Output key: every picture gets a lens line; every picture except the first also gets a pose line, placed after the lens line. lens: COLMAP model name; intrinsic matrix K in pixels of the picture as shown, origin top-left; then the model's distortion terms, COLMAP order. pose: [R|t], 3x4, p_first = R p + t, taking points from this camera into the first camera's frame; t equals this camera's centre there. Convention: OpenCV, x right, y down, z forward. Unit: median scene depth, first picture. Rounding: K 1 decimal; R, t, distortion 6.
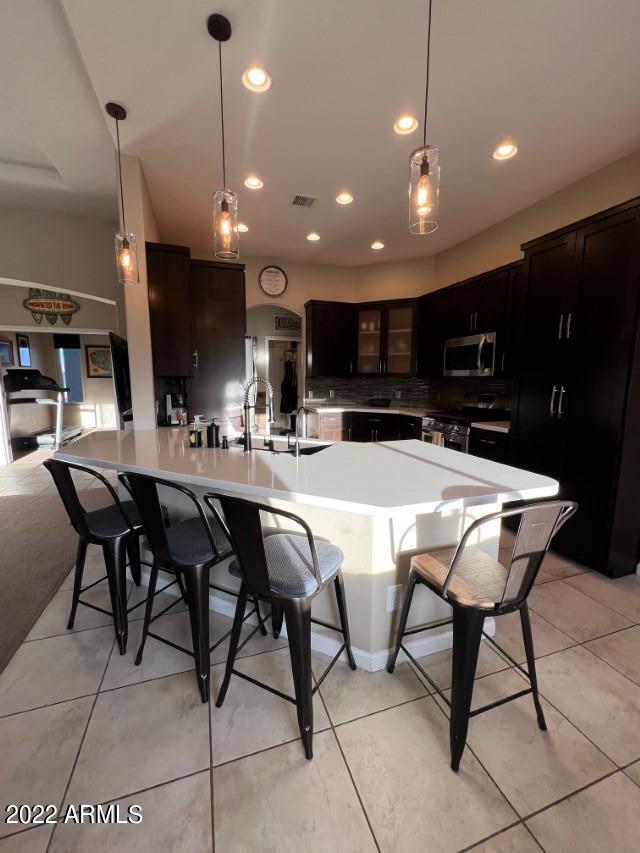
lens RADIAL K [[341.3, 0, 317.6], [0, 341.3, 425.8], [0, 0, 1]] dist [0.000067, 0.000081]
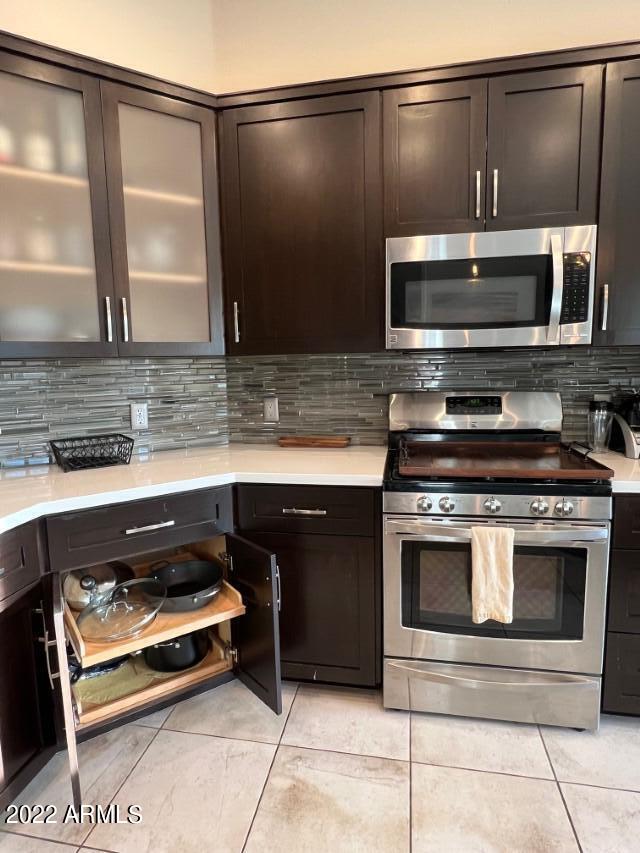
lens RADIAL K [[501.0, 0, 314.3], [0, 501.0, 424.3], [0, 0, 1]] dist [0.003014, 0.002061]
pose [[0.497053, -0.123374, 0.858904, -0.079452], [0.143875, 0.987857, 0.058636, -0.093679], [-0.855709, 0.094429, 0.508768, 0.685789]]
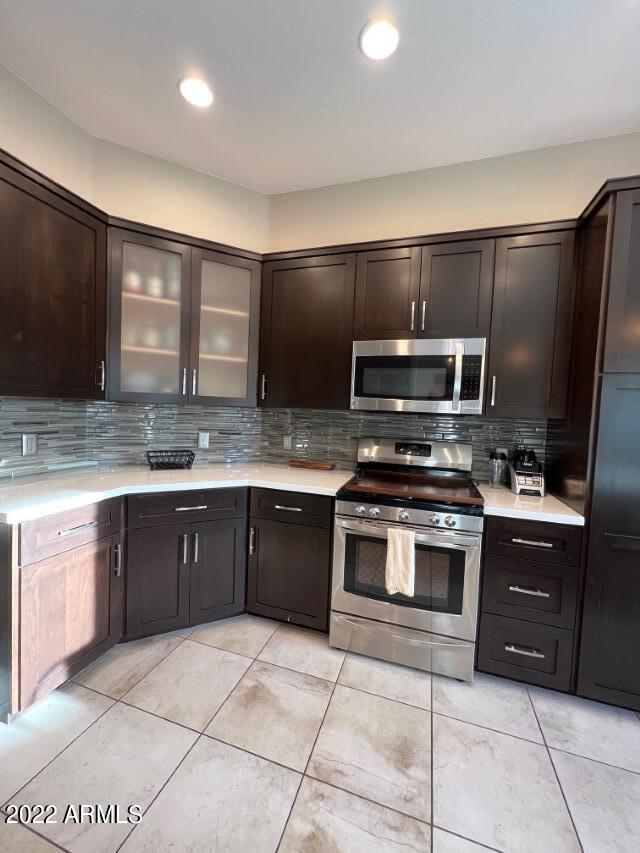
lens RADIAL K [[341.3, 0, 317.7], [0, 341.3, 426.0], [0, 0, 1]] dist [0.000067, 0.000081]
pose [[0.602867, -0.014379, 0.797712, -0.066597], [0.072840, 0.996654, -0.037084, -0.086988], [-0.794510, 0.080462, 0.601897, 0.608784]]
